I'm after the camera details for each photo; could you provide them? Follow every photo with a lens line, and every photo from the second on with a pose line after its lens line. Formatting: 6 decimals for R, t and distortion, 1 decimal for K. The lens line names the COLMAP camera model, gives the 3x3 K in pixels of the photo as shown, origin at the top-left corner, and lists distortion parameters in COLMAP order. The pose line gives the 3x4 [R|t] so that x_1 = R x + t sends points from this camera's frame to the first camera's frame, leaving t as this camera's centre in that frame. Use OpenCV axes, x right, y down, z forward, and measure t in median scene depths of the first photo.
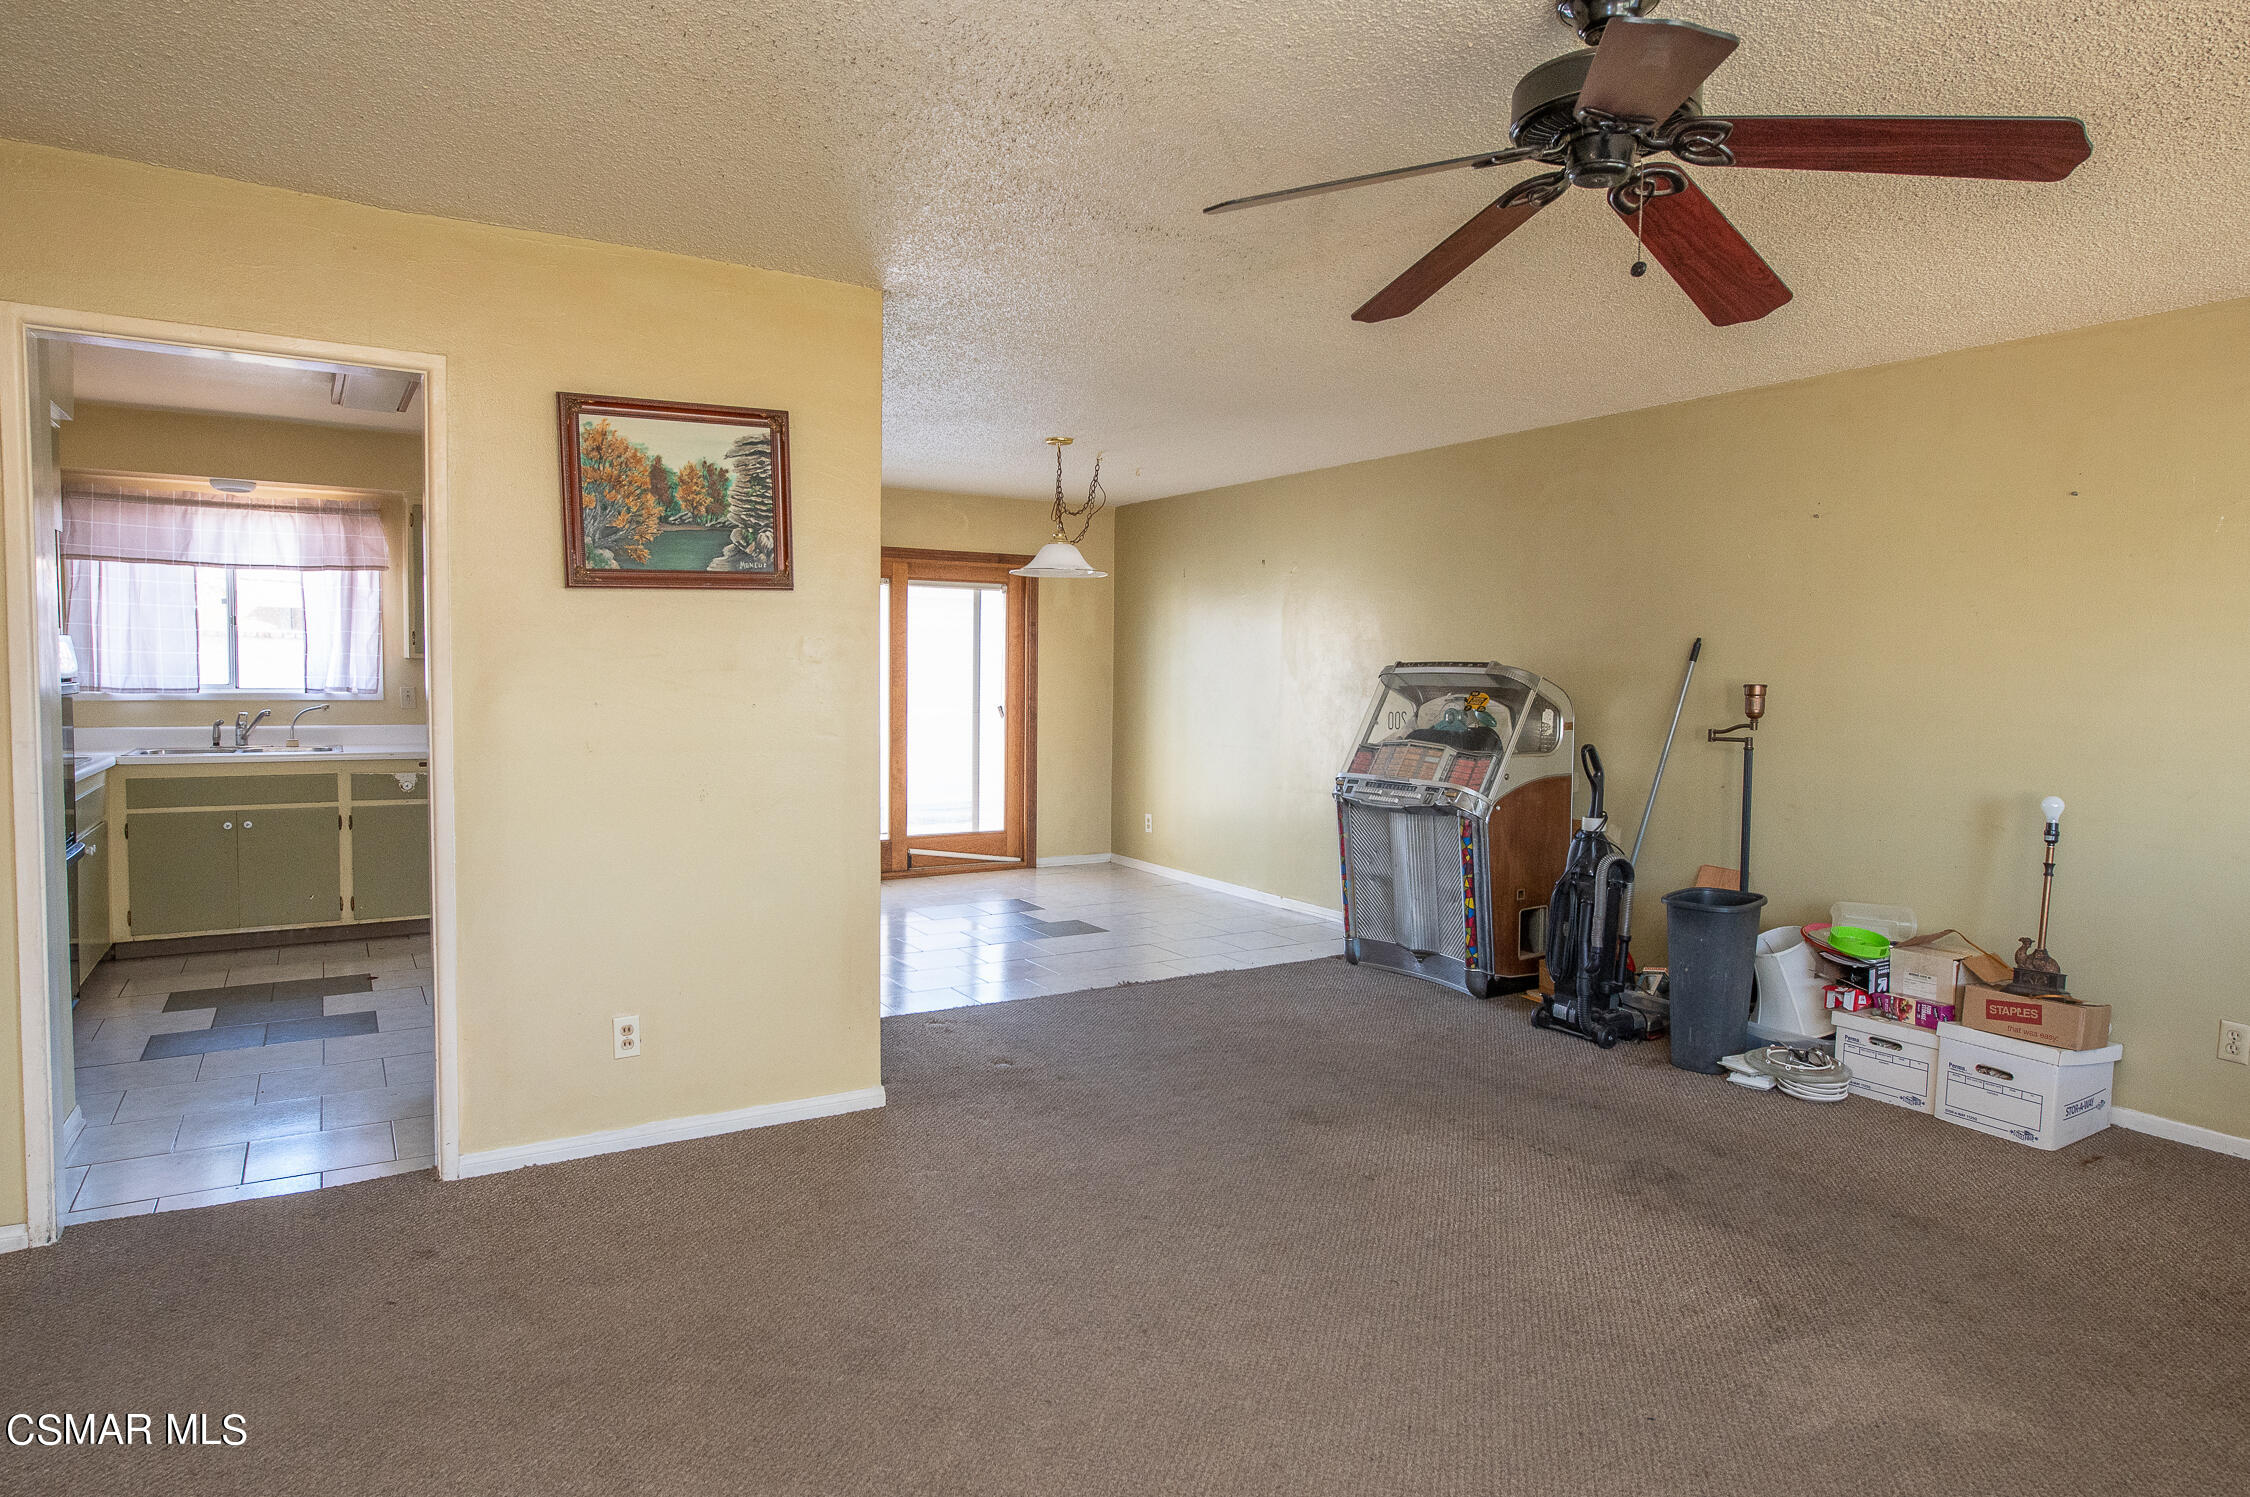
lens RADIAL K [[1303.6, 0, 1117.7], [0, 1303.6, 746.5], [0, 0, 1]] dist [-0.006276, 0.003614]
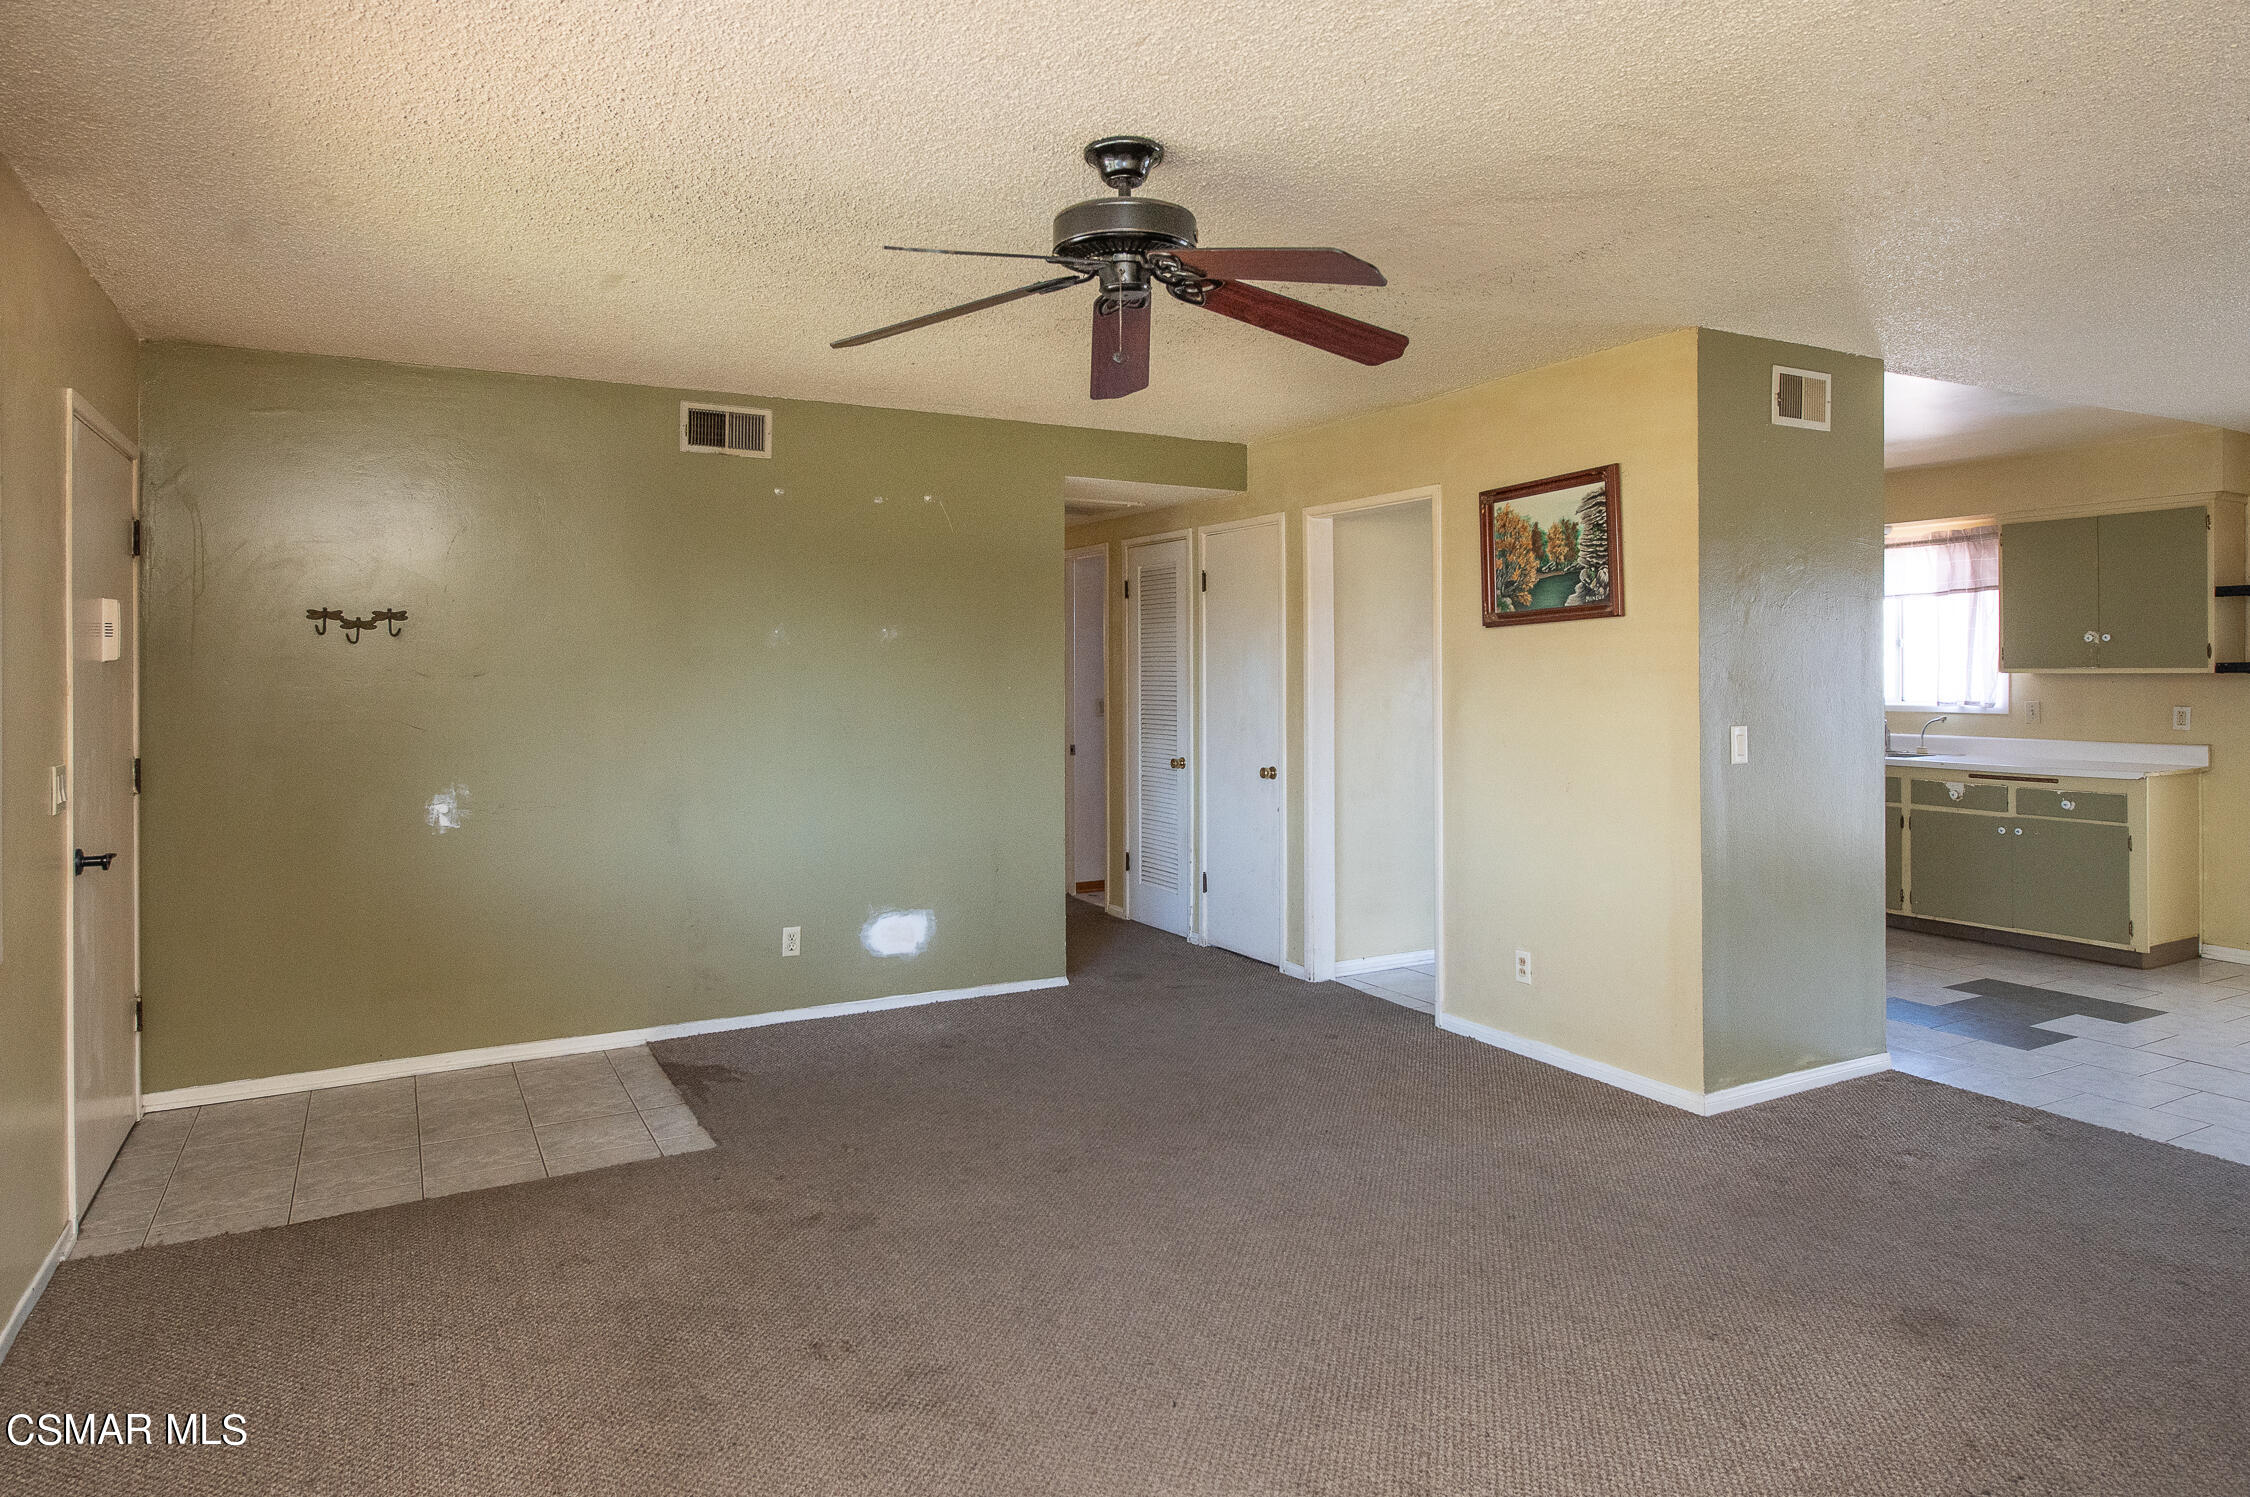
lens RADIAL K [[1333.4, 0, 1116.3], [0, 1333.4, 663.2], [0, 0, 1]] dist [-0.004825, 0.000199]
pose [[-0.046769, -0.019265, -0.998720, 0.629313], [-0.055106, 0.998341, -0.016677, -0.023146], [0.997385, 0.054255, -0.047753, 0.411077]]
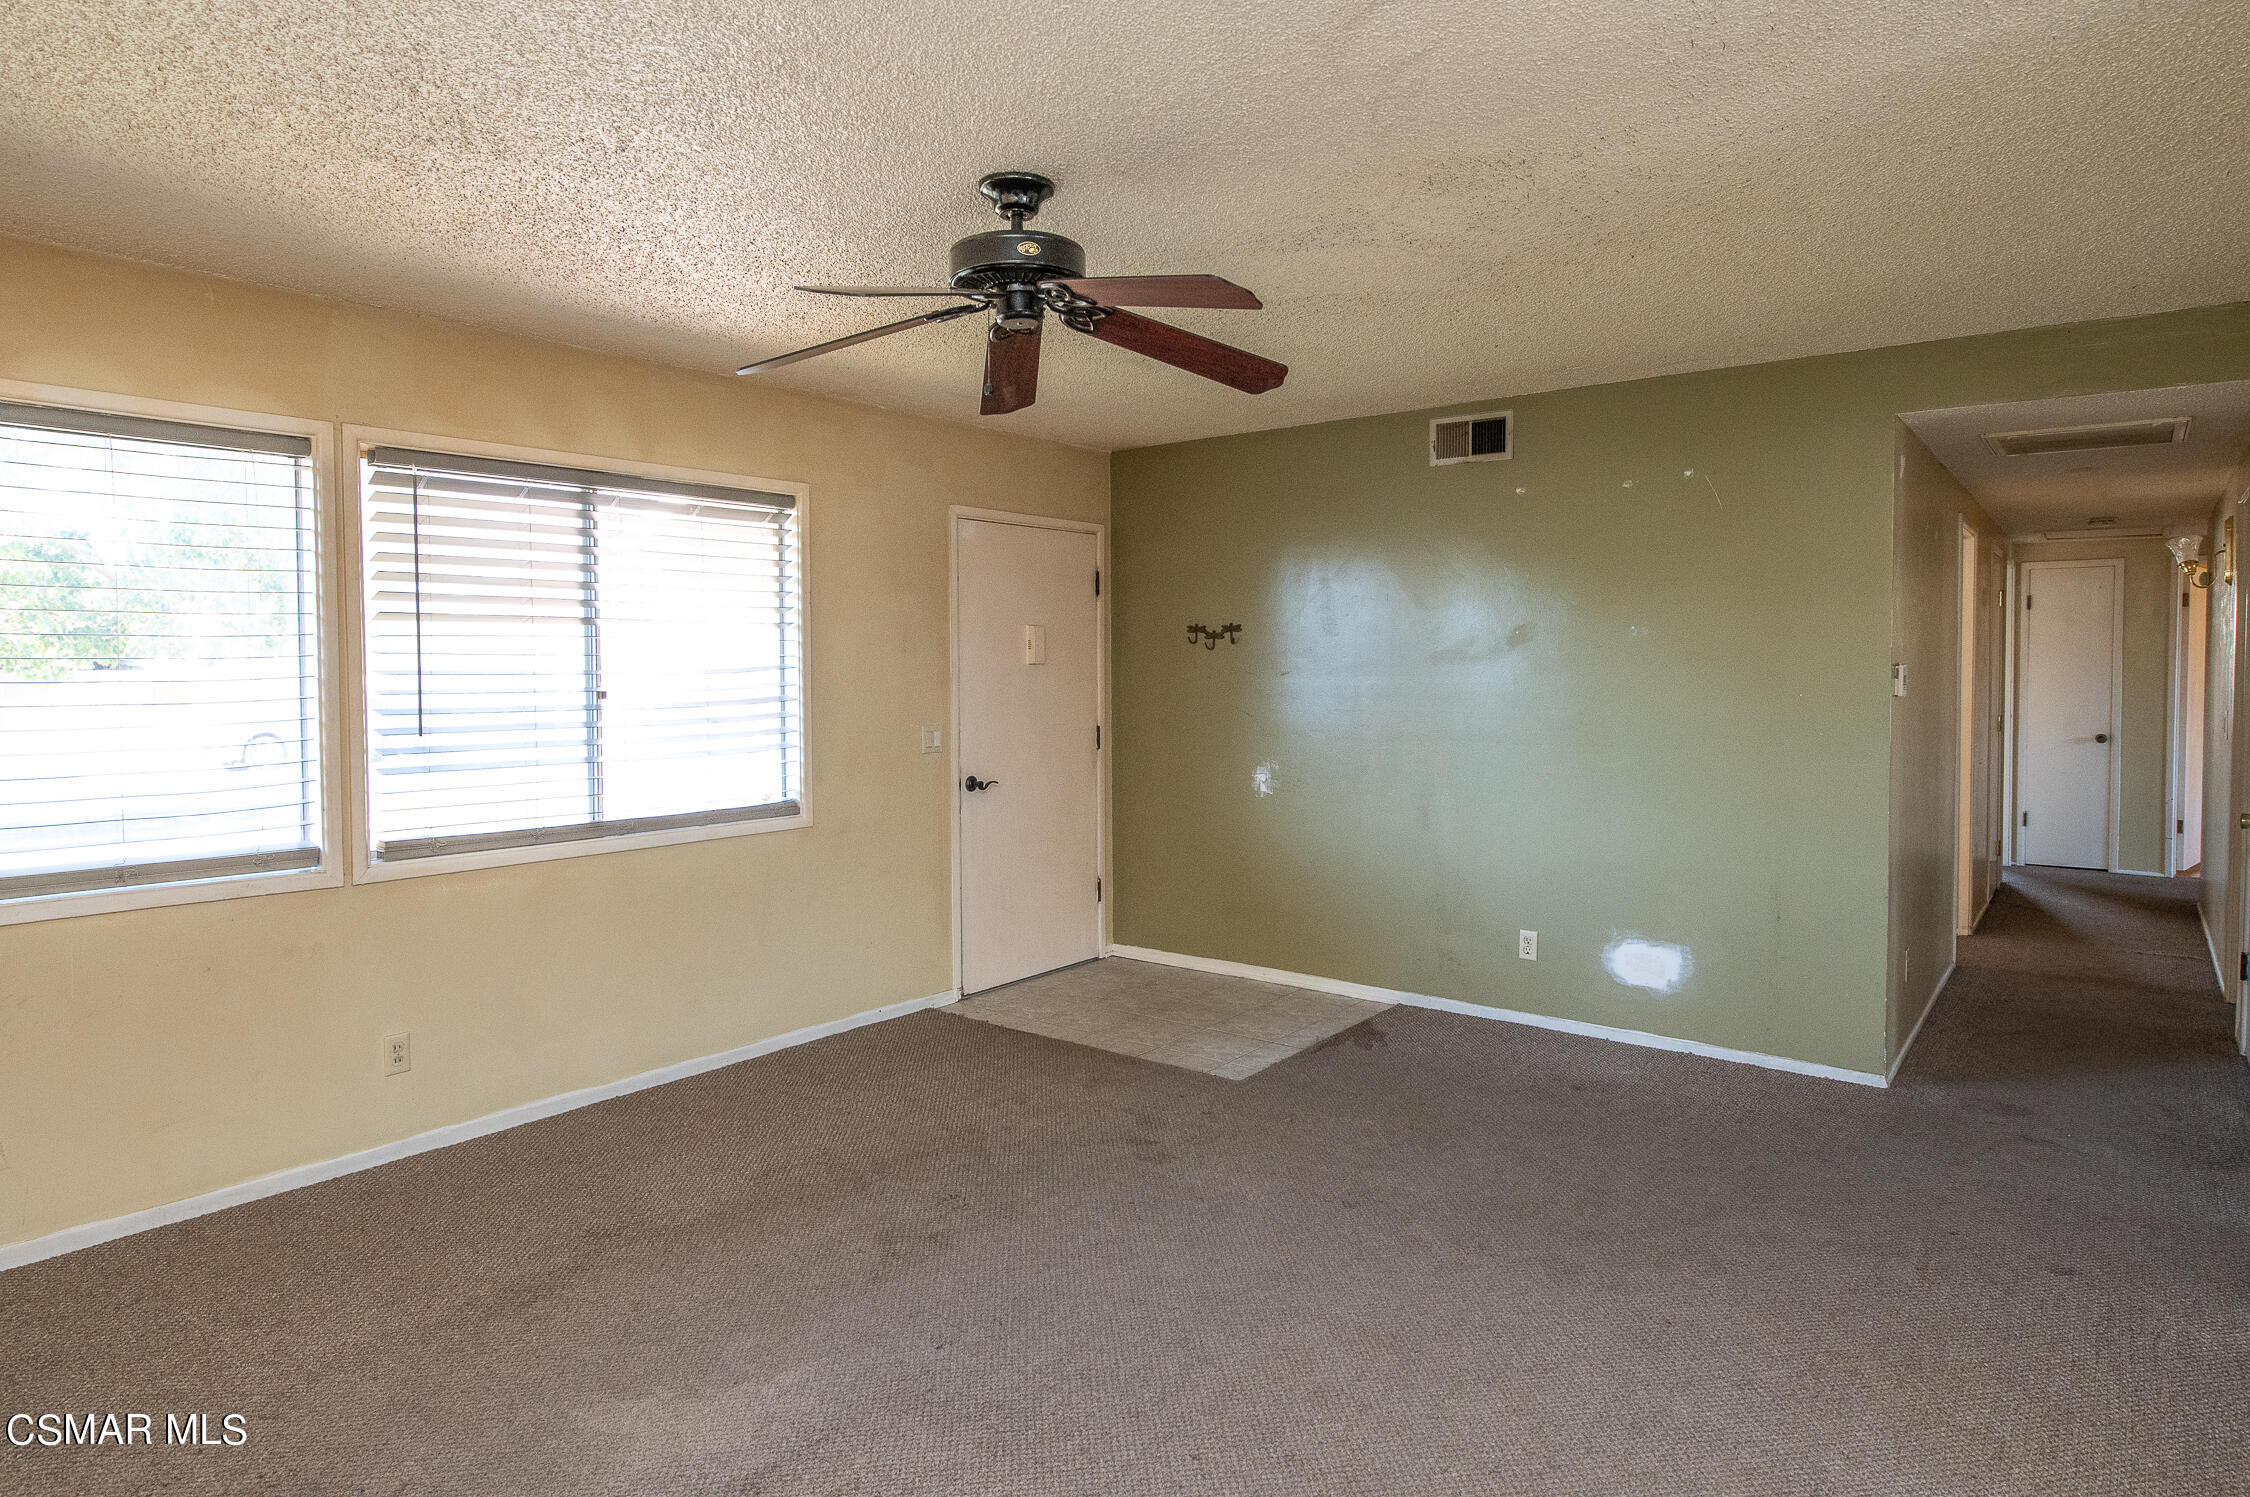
lens RADIAL K [[1271.9, 0, 1112.2], [0, 1271.9, 704.3], [0, 0, 1]] dist [-0.009558, -0.000597]
pose [[-0.941068, -0.002101, -0.338211, 0.272966], [-0.031525, 0.996172, 0.081529, -0.061121], [0.336745, 0.087386, -0.937532, 0.867722]]
